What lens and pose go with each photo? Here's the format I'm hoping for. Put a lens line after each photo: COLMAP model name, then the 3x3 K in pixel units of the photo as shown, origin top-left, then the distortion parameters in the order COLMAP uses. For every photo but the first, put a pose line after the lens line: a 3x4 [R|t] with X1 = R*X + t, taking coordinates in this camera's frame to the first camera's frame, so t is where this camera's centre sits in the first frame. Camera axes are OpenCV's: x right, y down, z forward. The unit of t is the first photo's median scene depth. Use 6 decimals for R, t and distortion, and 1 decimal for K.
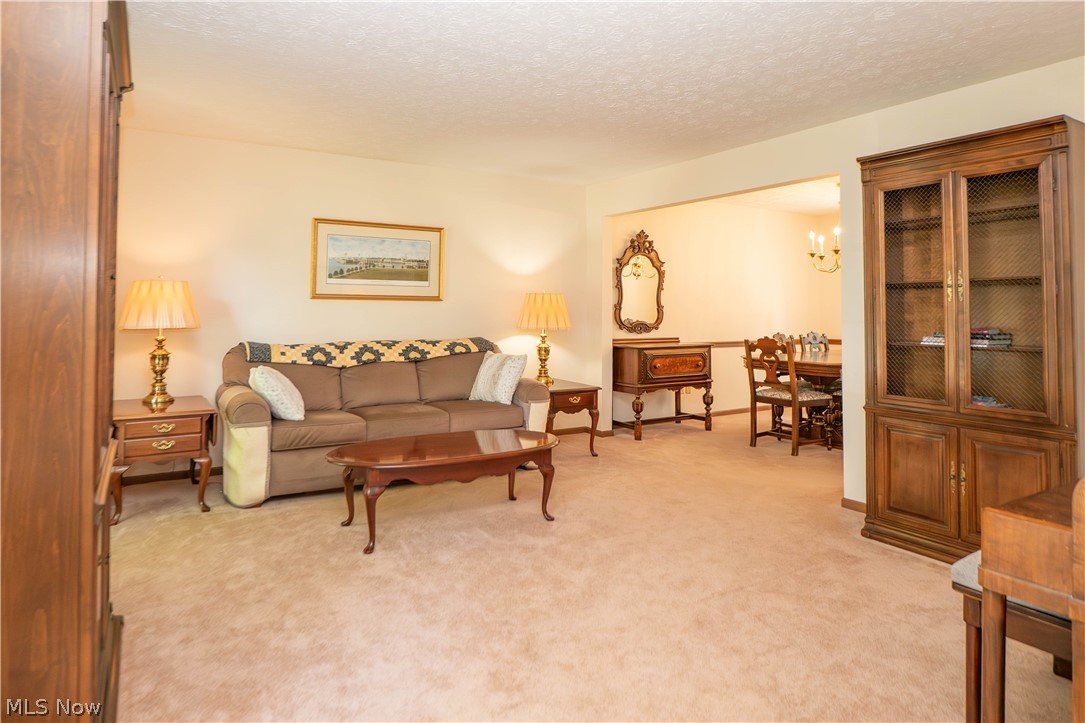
lens RADIAL K [[617.9, 0, 516.0], [0, 617.9, 291.2], [0, 0, 1]] dist [-0.000719, -0.000364]
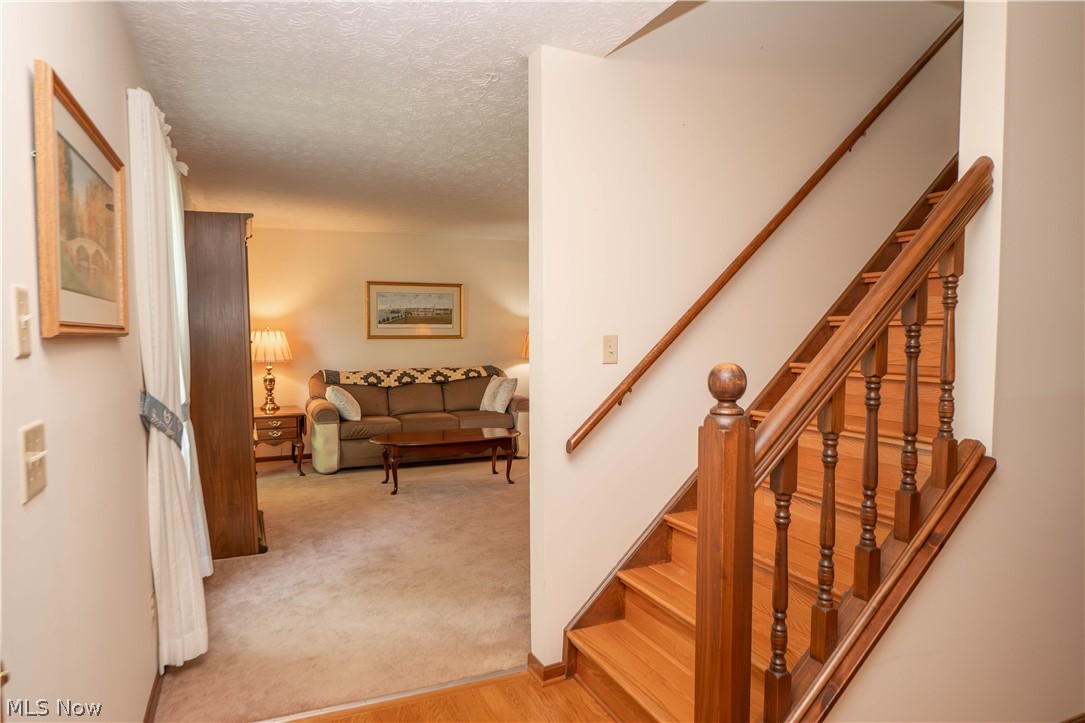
lens RADIAL K [[633.8, 0, 536.4], [0, 633.8, 377.0], [0, 0, 1]] dist [-0.000516, -0.000258]
pose [[0.994117, -0.000614, -0.108312, 0.221018], [0.011790, 0.994656, 0.102566, -0.047604], [0.107670, -0.103240, 0.988812, -0.421191]]
